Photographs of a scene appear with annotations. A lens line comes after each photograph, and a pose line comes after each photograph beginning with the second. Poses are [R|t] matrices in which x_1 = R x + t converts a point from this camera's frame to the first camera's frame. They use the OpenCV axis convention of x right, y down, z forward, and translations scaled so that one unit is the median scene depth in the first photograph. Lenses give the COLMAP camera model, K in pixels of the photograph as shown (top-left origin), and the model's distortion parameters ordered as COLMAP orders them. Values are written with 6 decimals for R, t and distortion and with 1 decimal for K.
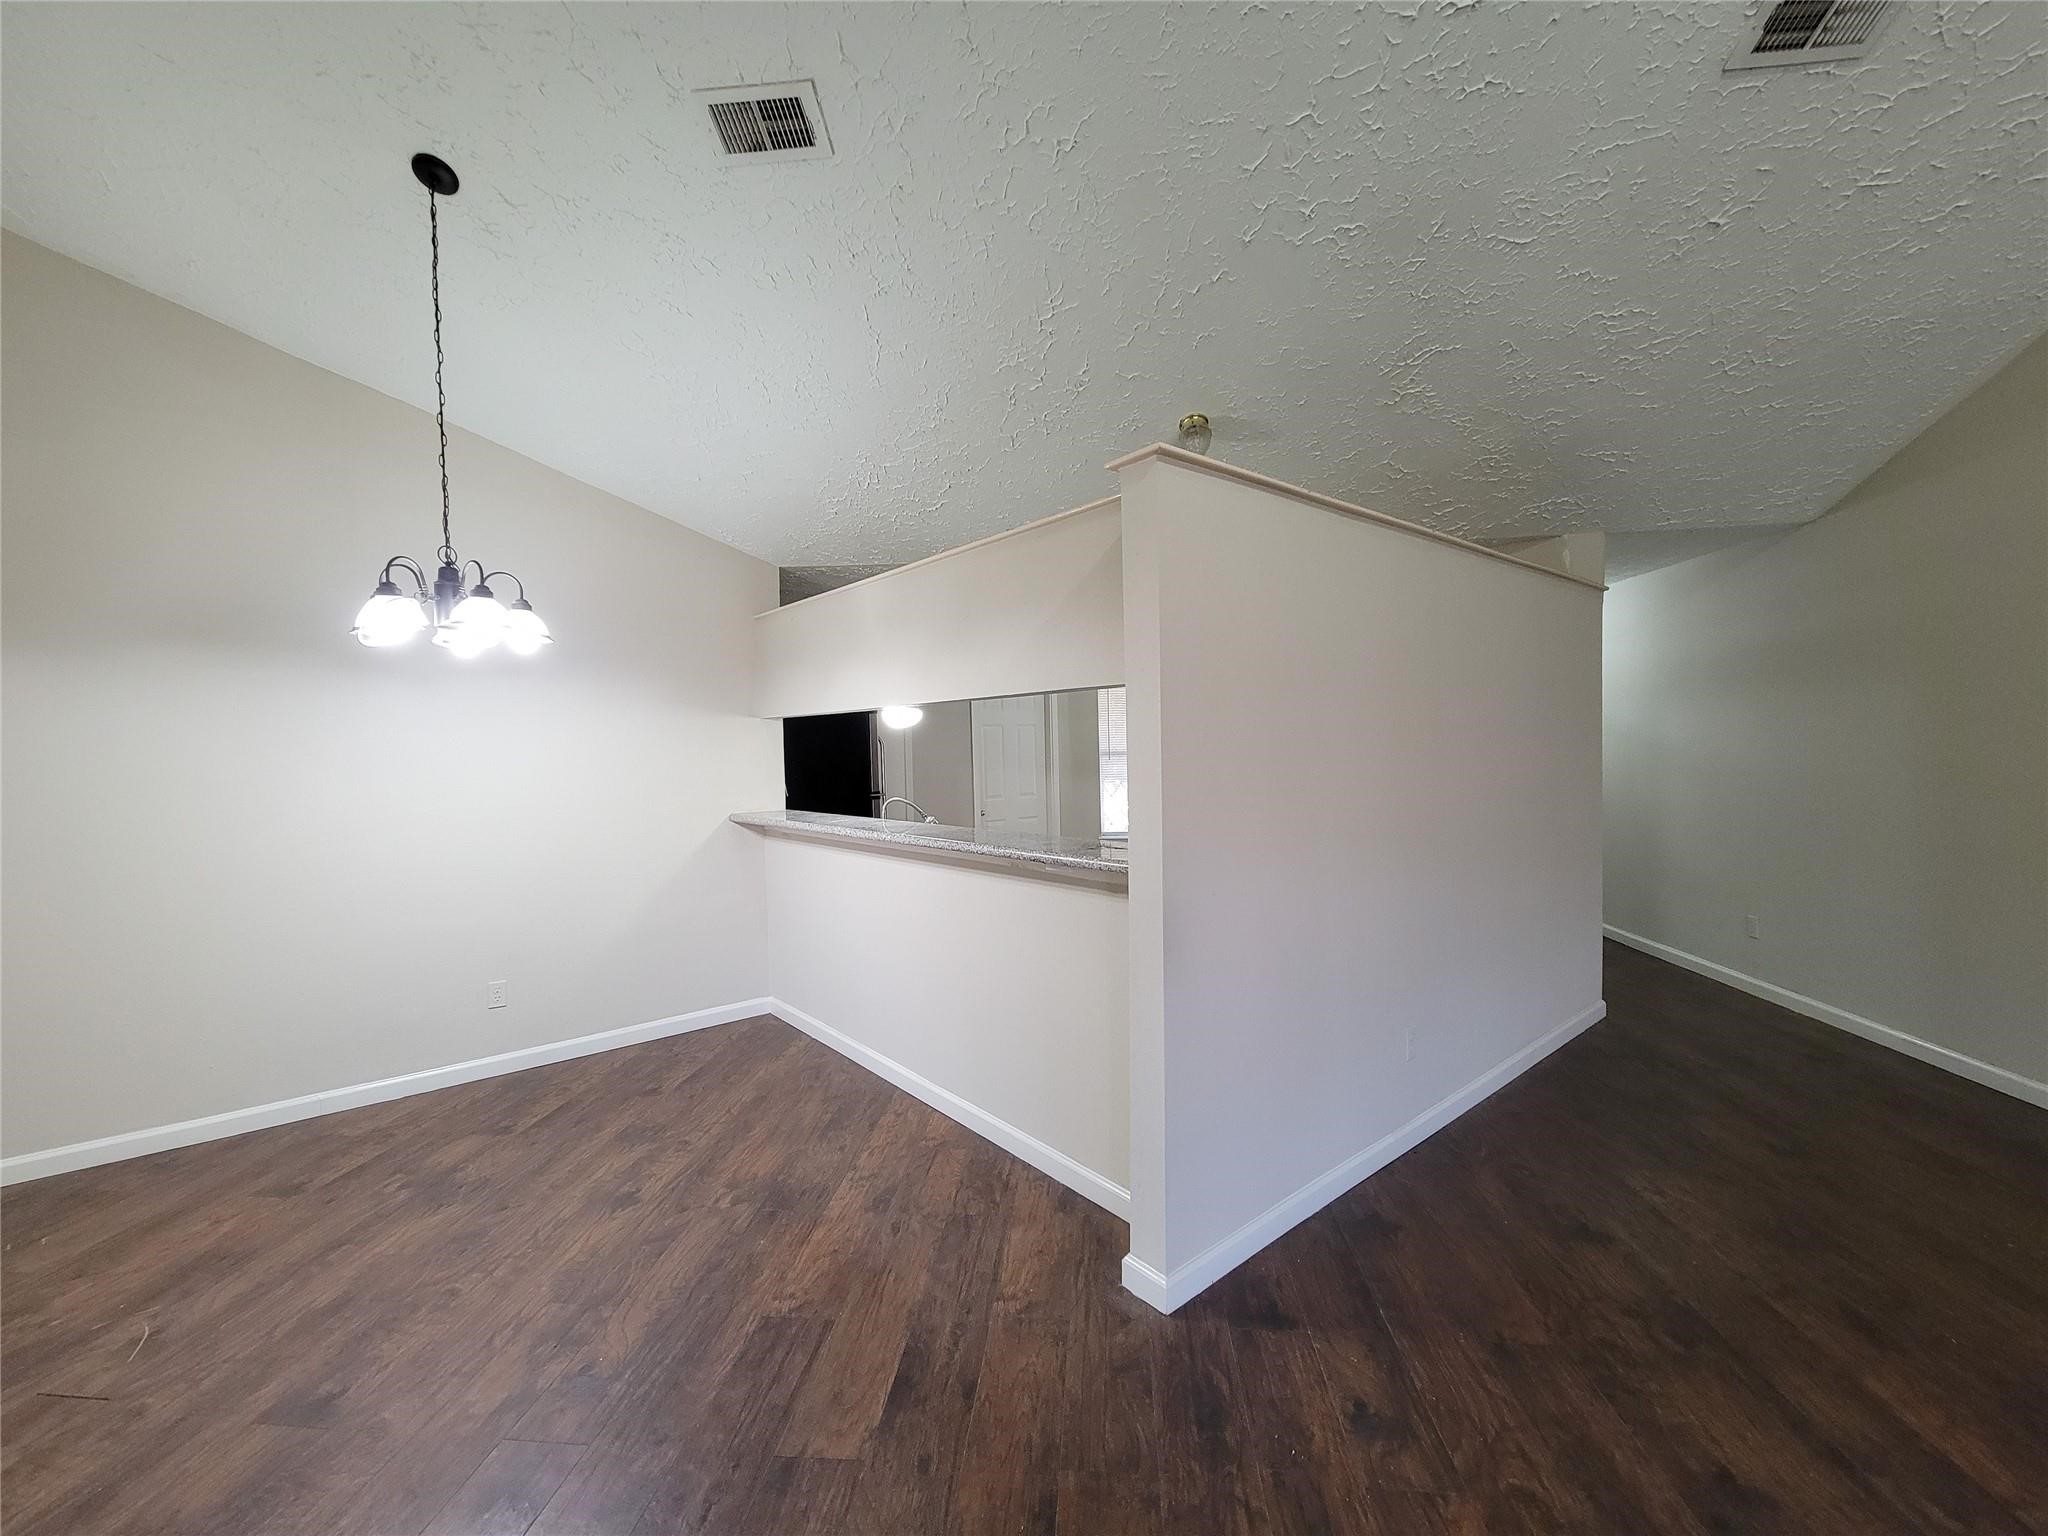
lens RADIAL K [[830.9, 0, 1019.0], [0, 830.9, 772.3], [0, 0, 1]] dist [-0.000224, -0.001522]
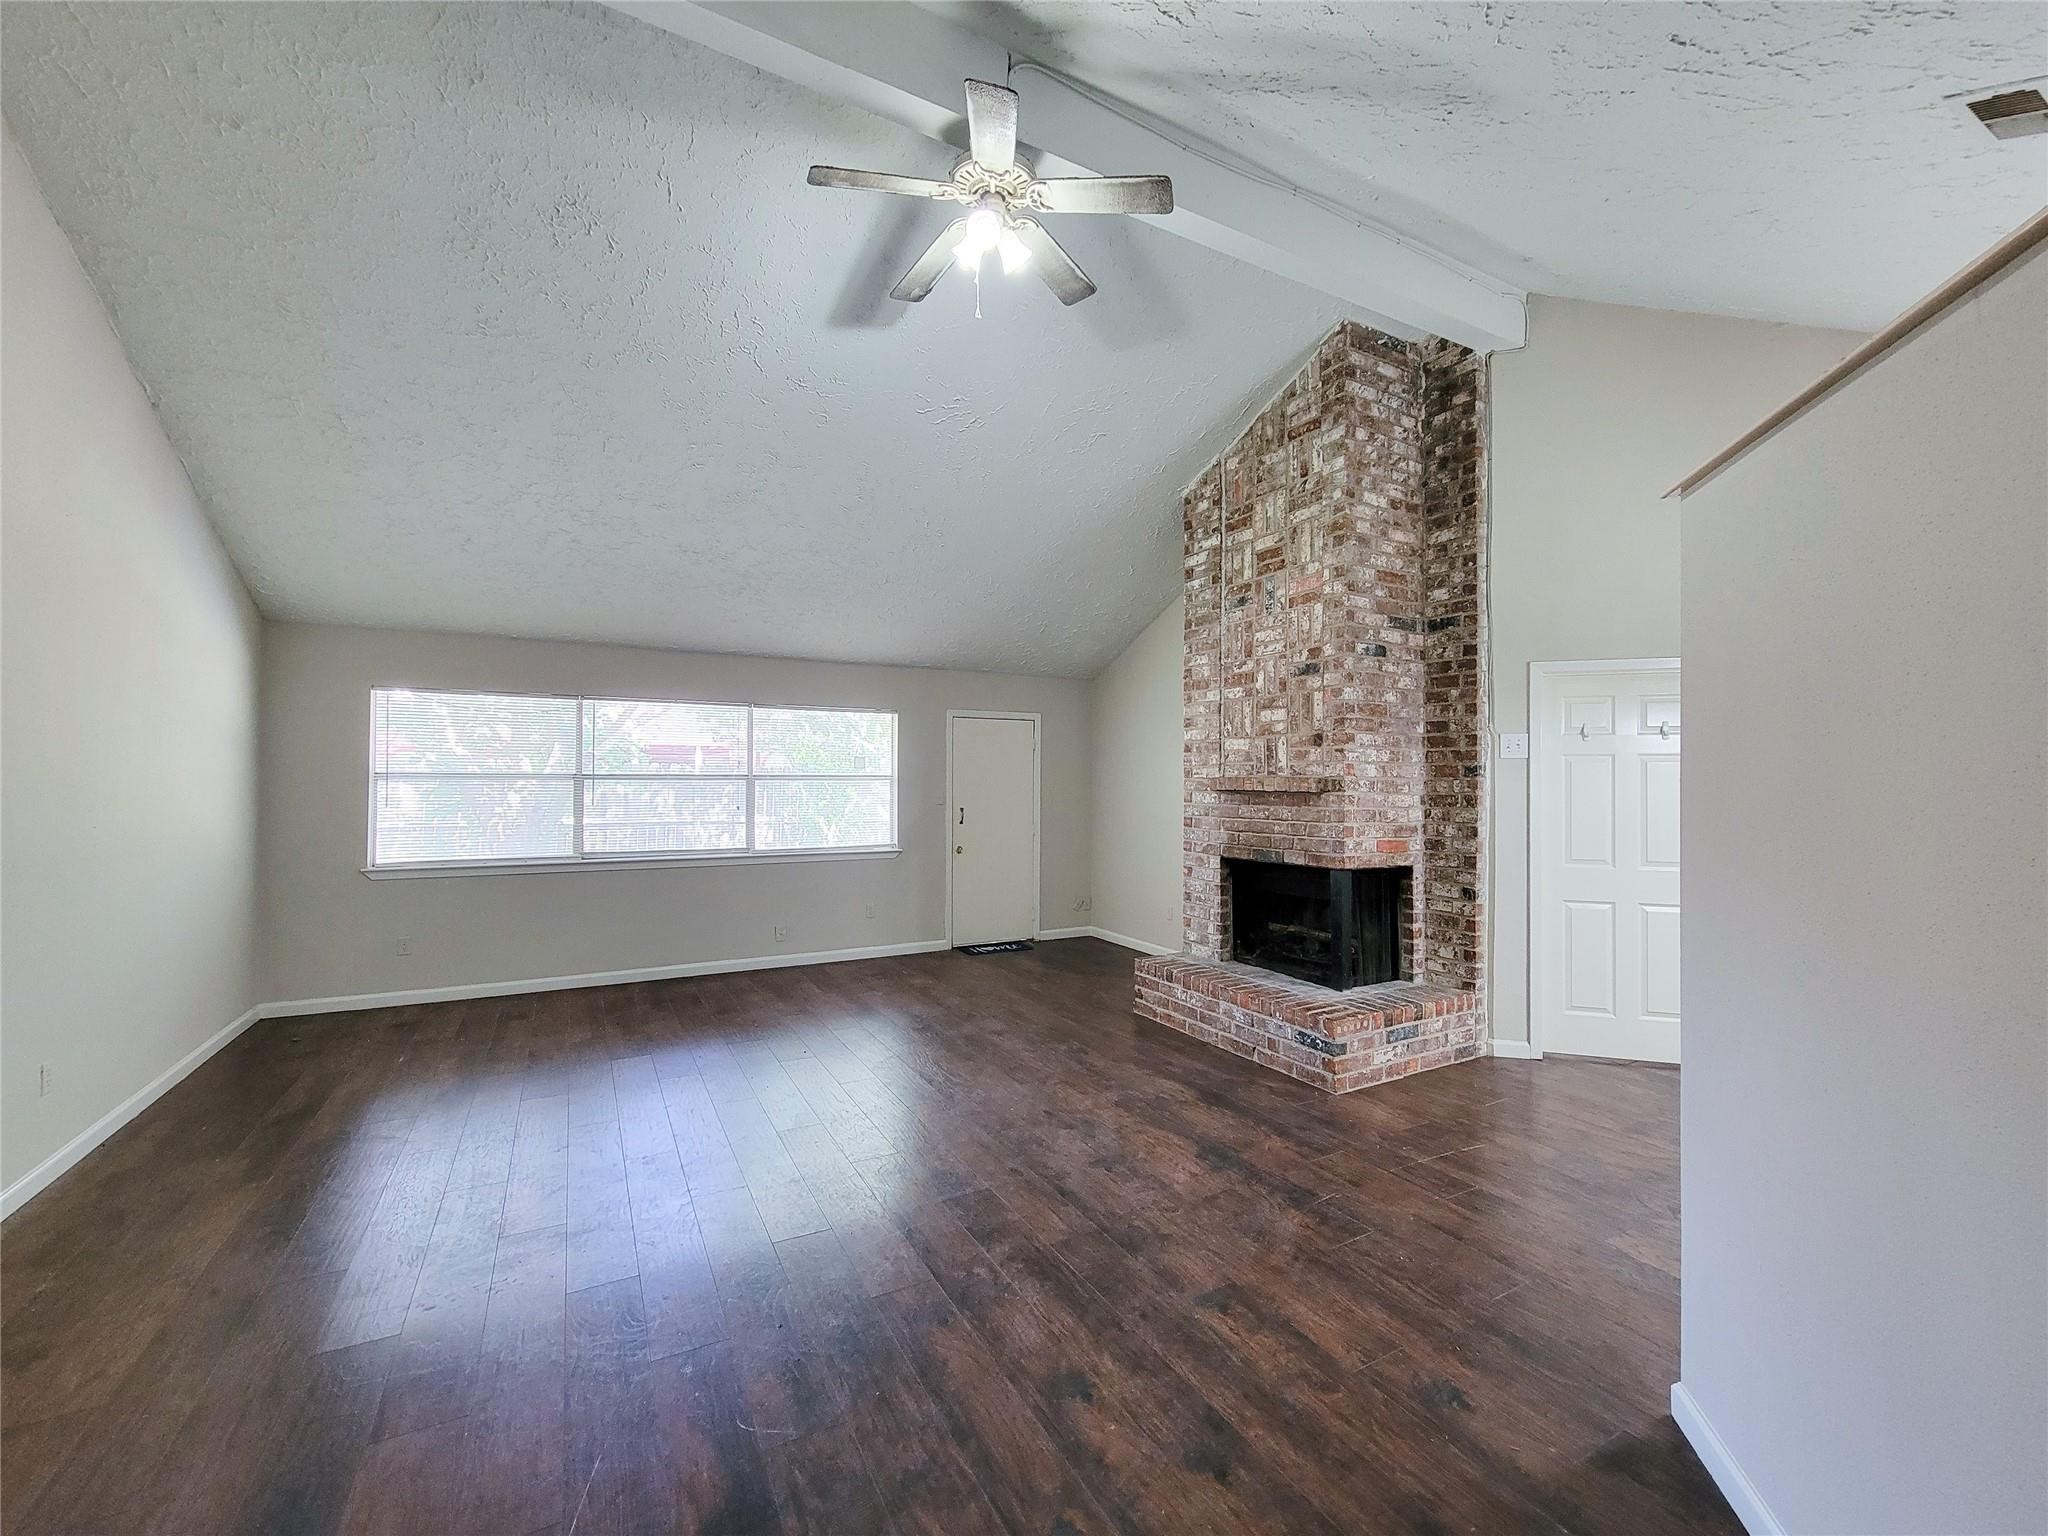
lens RADIAL K [[830.9, 0, 1019.0], [0, 830.9, 772.3], [0, 0, 1]] dist [-0.000224, -0.001522]
pose [[-0.832474, 0.009145, -0.553989, 0.773272], [-0.003514, 0.999757, 0.021783, -0.051578], [0.554053, 0.020080, -0.832239, 0.805641]]
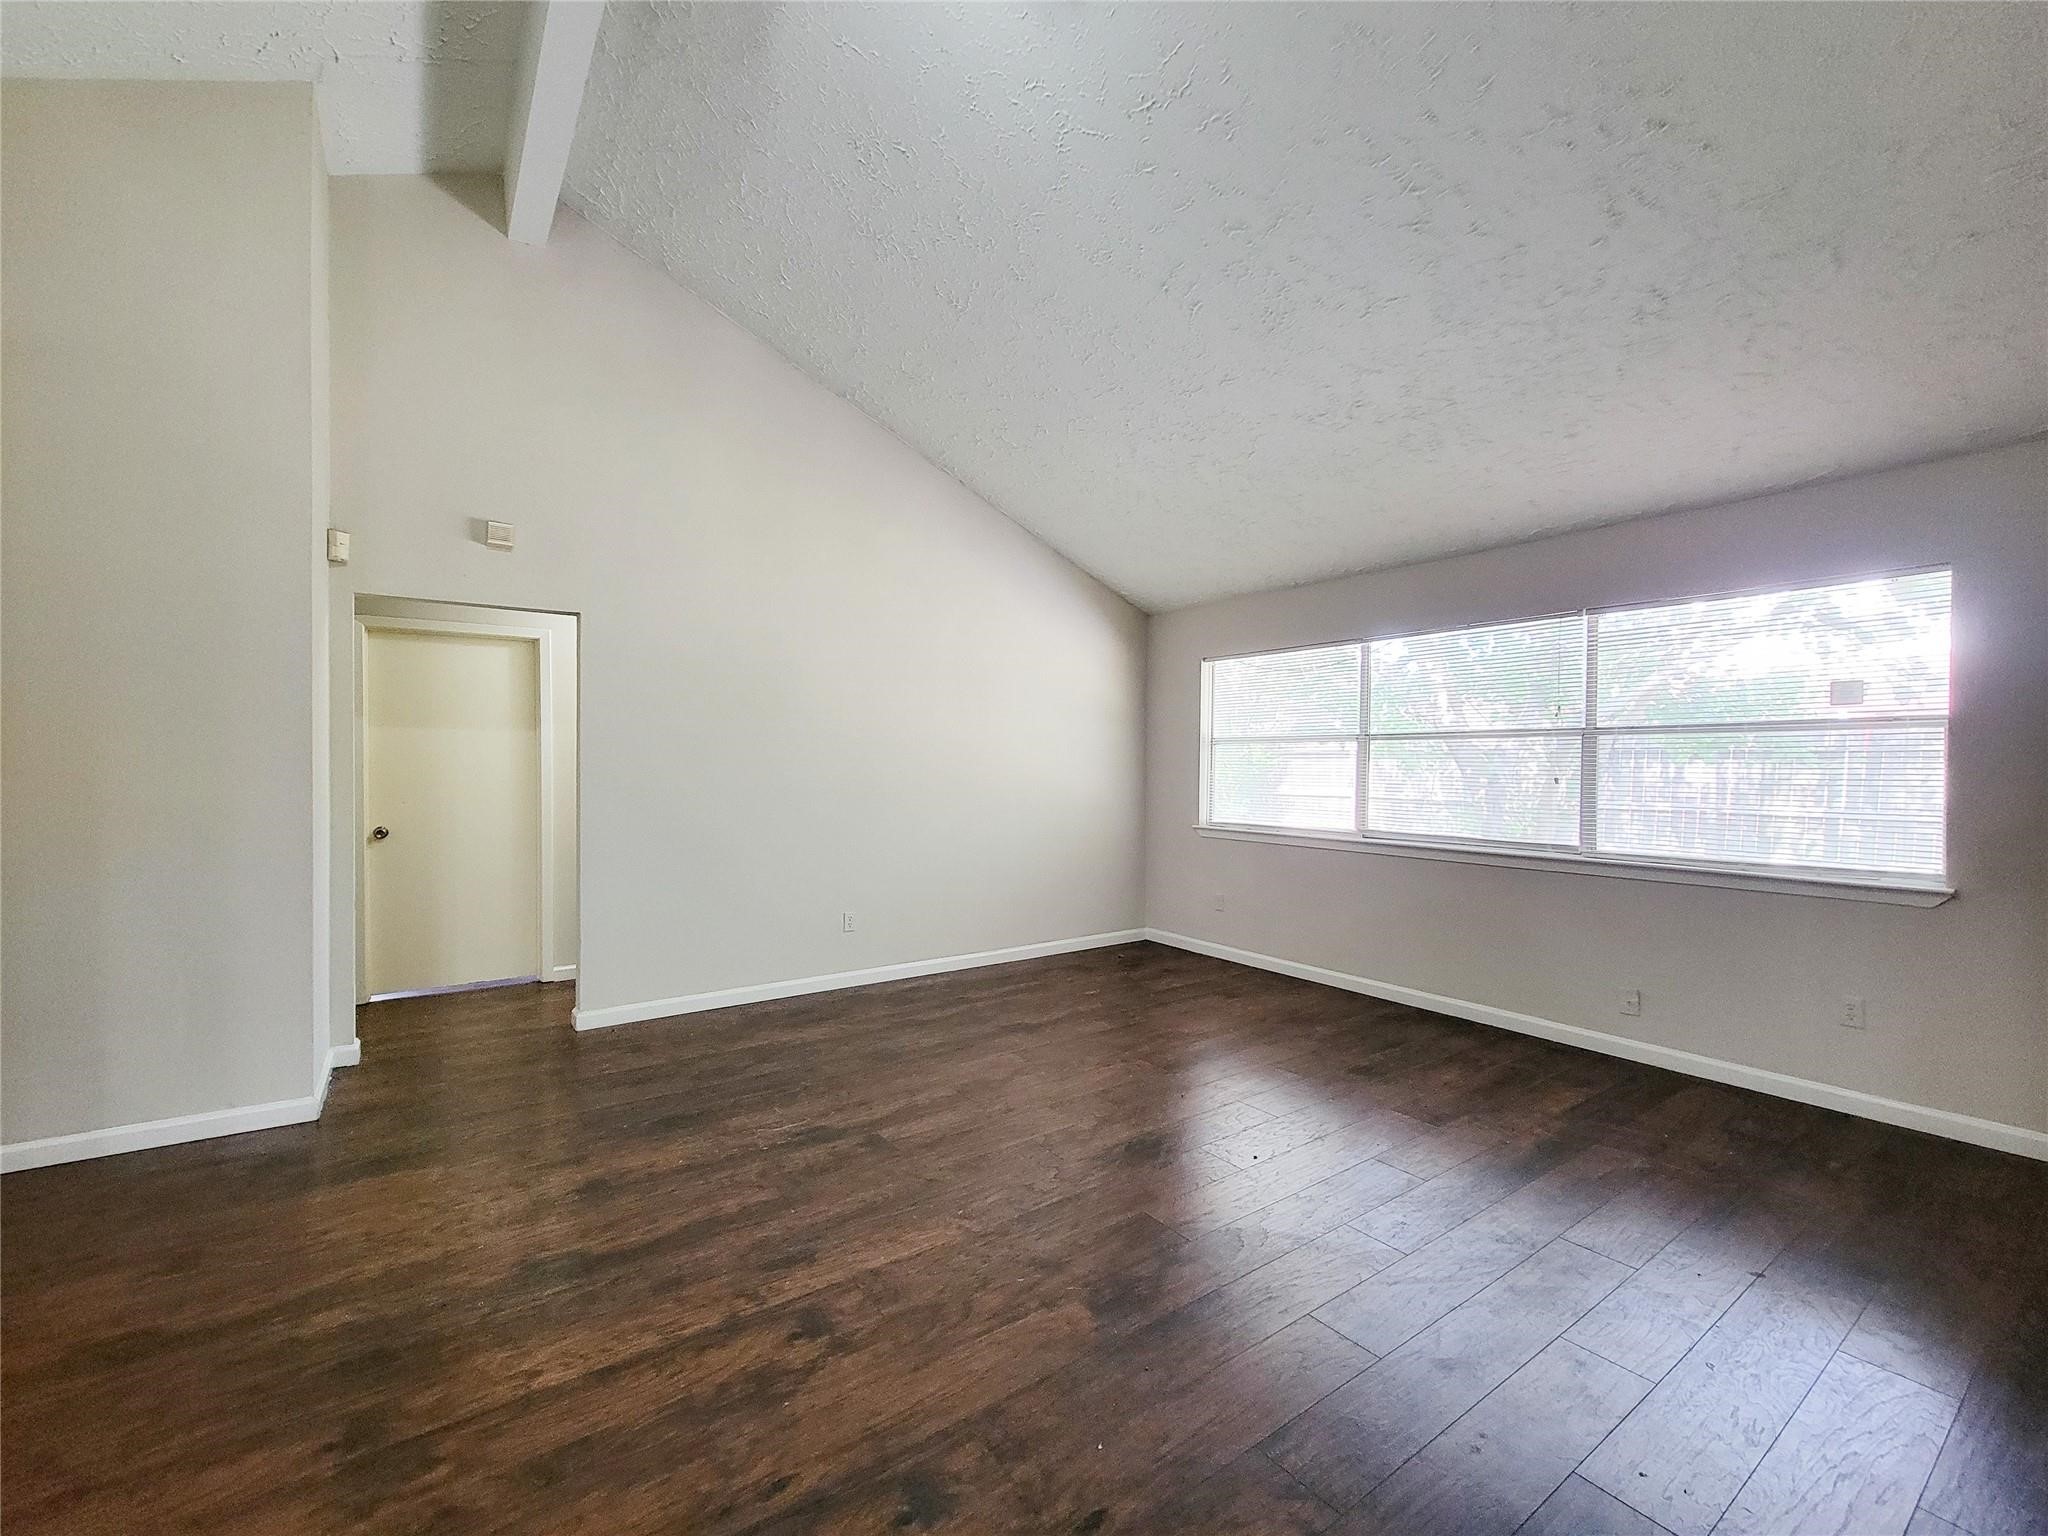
lens RADIAL K [[844.4, 0, 1030.4], [0, 844.4, 771.0], [0, 0, 1]] dist [0.000568, -0.000820]
pose [[-0.650743, 0.008764, 0.759247, -0.153663], [0.028497, 0.999511, 0.012887, 0.022927], [-0.758763, 0.030023, -0.650675, 0.232054]]
